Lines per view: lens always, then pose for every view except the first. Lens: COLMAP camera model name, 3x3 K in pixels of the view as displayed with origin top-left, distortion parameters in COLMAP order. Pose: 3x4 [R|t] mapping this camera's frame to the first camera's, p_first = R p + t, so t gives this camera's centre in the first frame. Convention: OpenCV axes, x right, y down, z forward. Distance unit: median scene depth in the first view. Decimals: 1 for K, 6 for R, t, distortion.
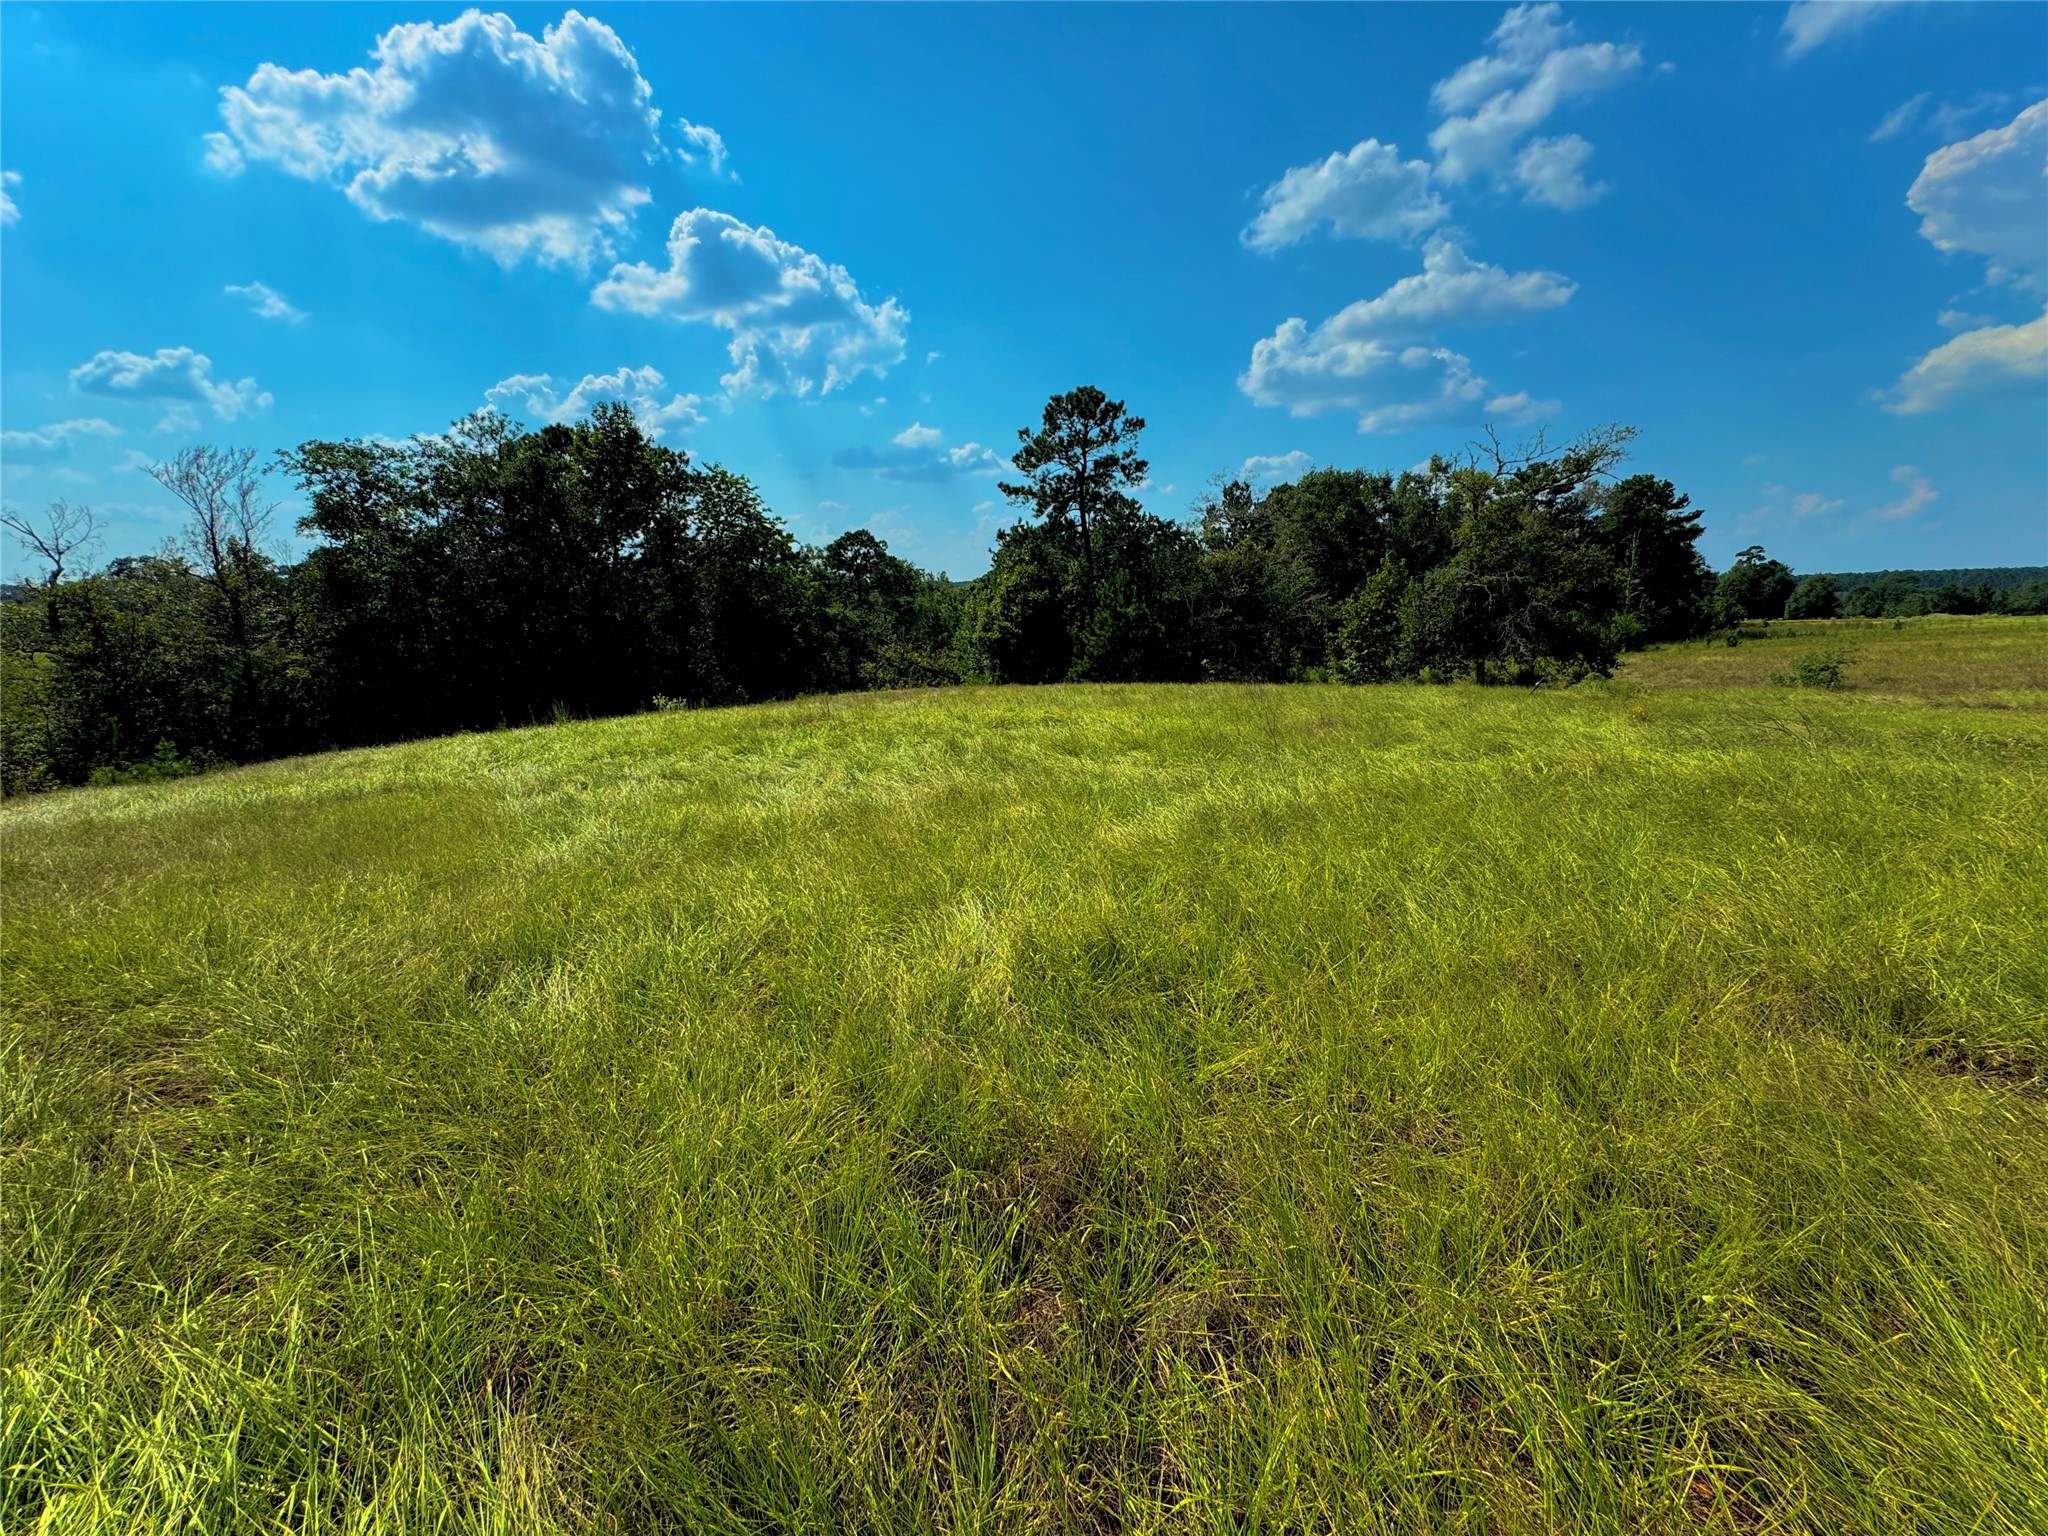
lens RADIAL K [[817.9, 0, 1027.5], [0, 817.9, 755.6], [0, 0, 1]] dist [-0.002097, 0.000167]
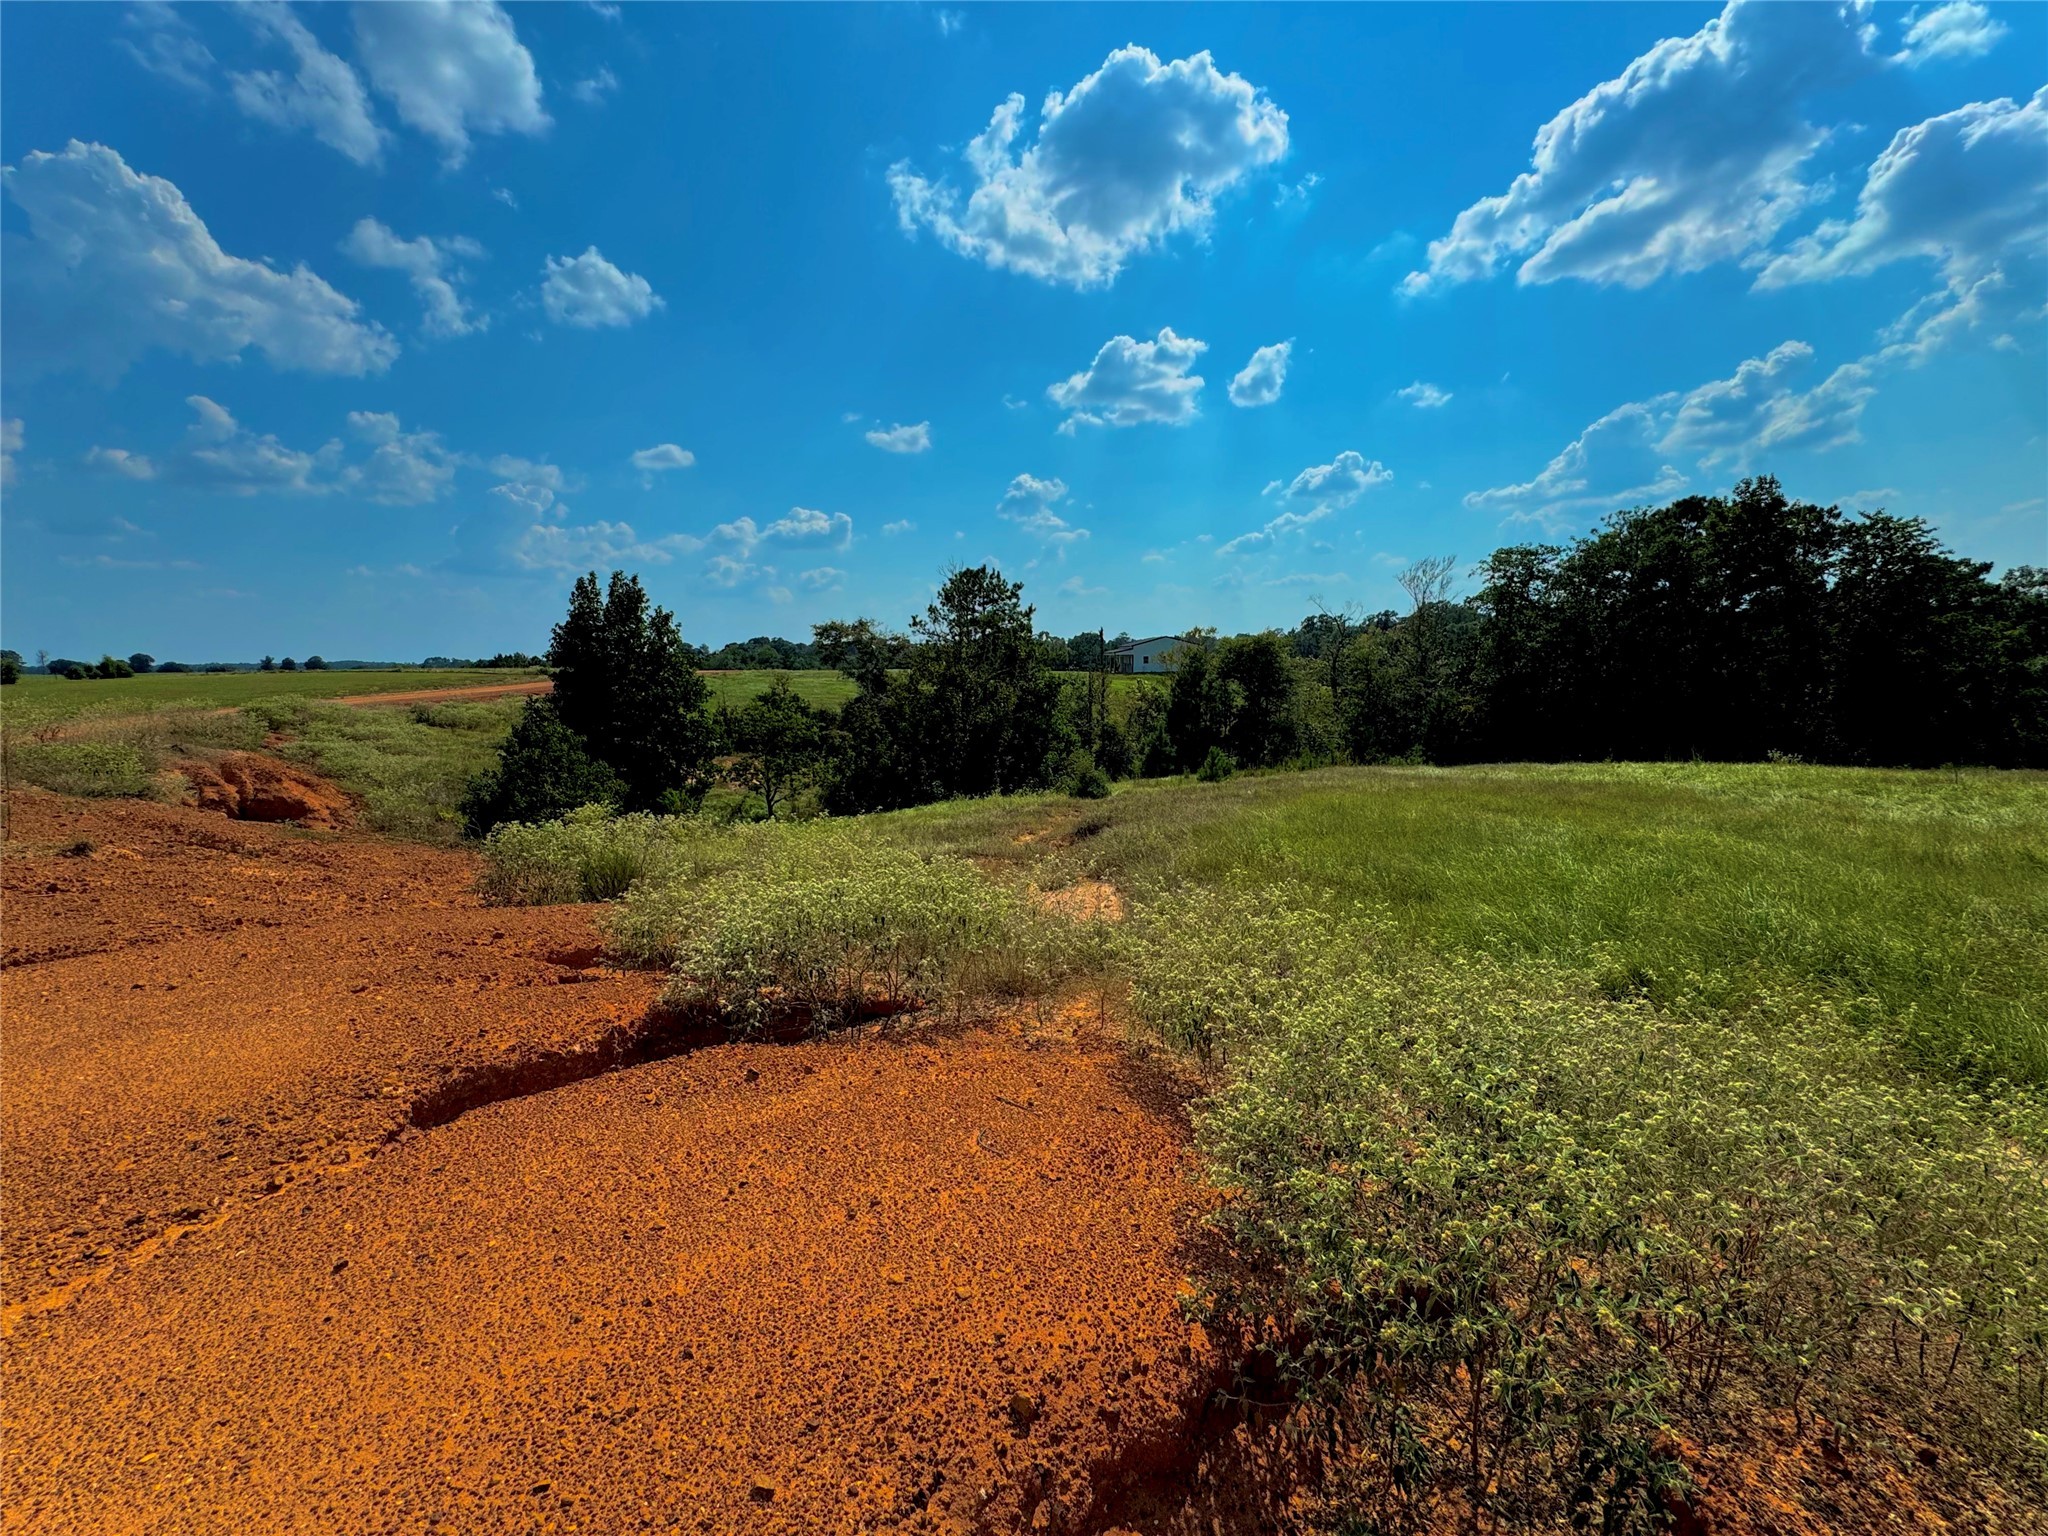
lens RADIAL K [[817.9, 0, 1027.6], [0, 817.9, 757.4], [0, 0, 1]] dist [-0.002097, 0.000167]
pose [[0.411542, 0.109442, -0.904796, 0.104820], [-0.143366, 0.988178, 0.054319, 0.016034], [0.900044, 0.107362, 0.422367, -0.266353]]
